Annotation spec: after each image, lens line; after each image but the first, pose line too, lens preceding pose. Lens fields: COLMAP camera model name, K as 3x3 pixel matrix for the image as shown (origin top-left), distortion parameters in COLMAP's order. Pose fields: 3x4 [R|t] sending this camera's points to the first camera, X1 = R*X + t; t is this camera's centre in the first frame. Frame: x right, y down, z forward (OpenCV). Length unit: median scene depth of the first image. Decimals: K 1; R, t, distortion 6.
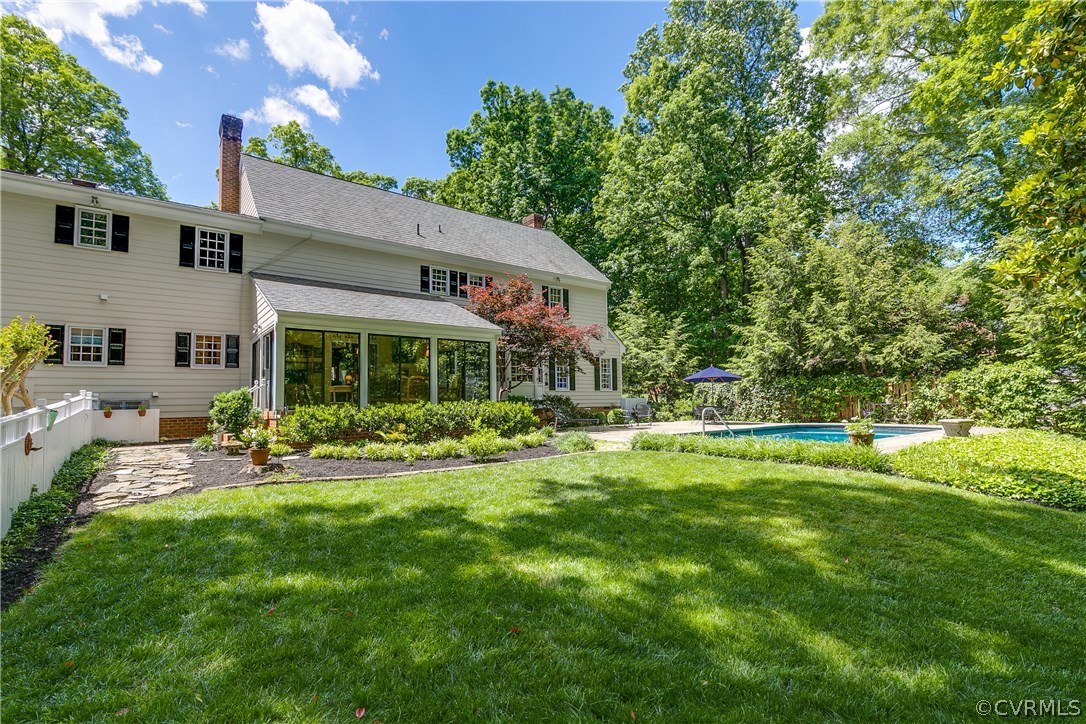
lens RADIAL K [[499.4, 0, 525.9], [0, 499.4, 376.9], [0, 0, 1]] dist [0.004885, -0.001005]
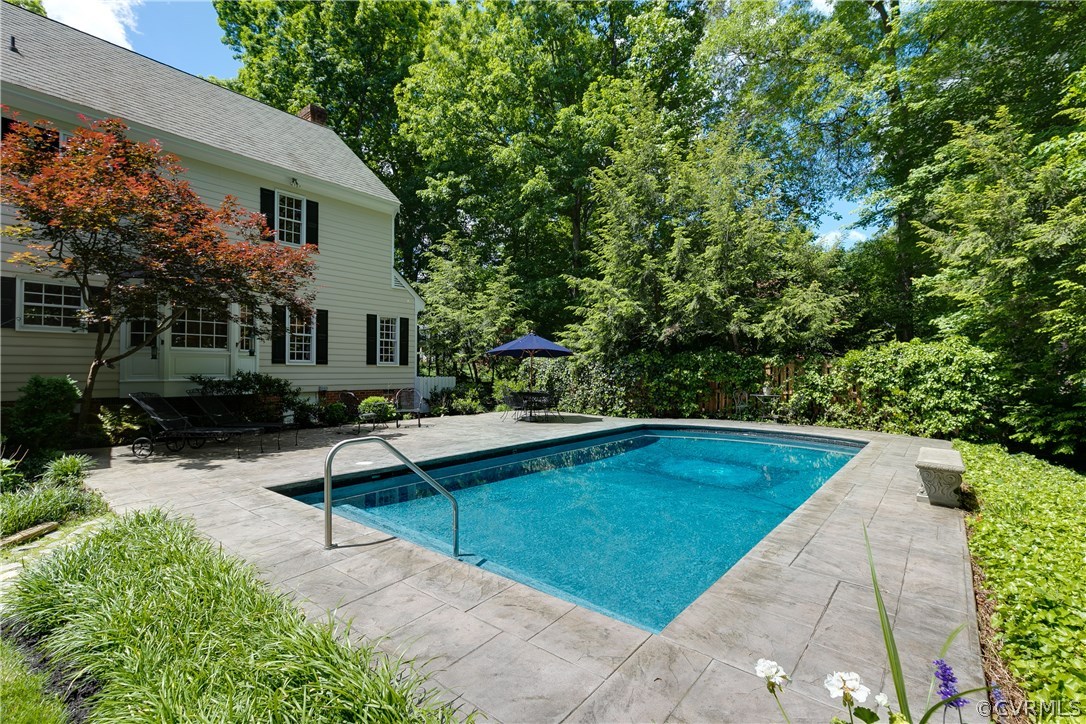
lens RADIAL K [[499.4, 0, 516.1], [0, 499.4, 368.5], [0, 0, 1]] dist [0.004885, -0.001005]
pose [[0.978216, 0.019761, 0.206646, 0.216078], [-0.028663, 0.998781, 0.040175, -0.000512], [-0.205600, -0.045223, 0.977591, 0.354817]]
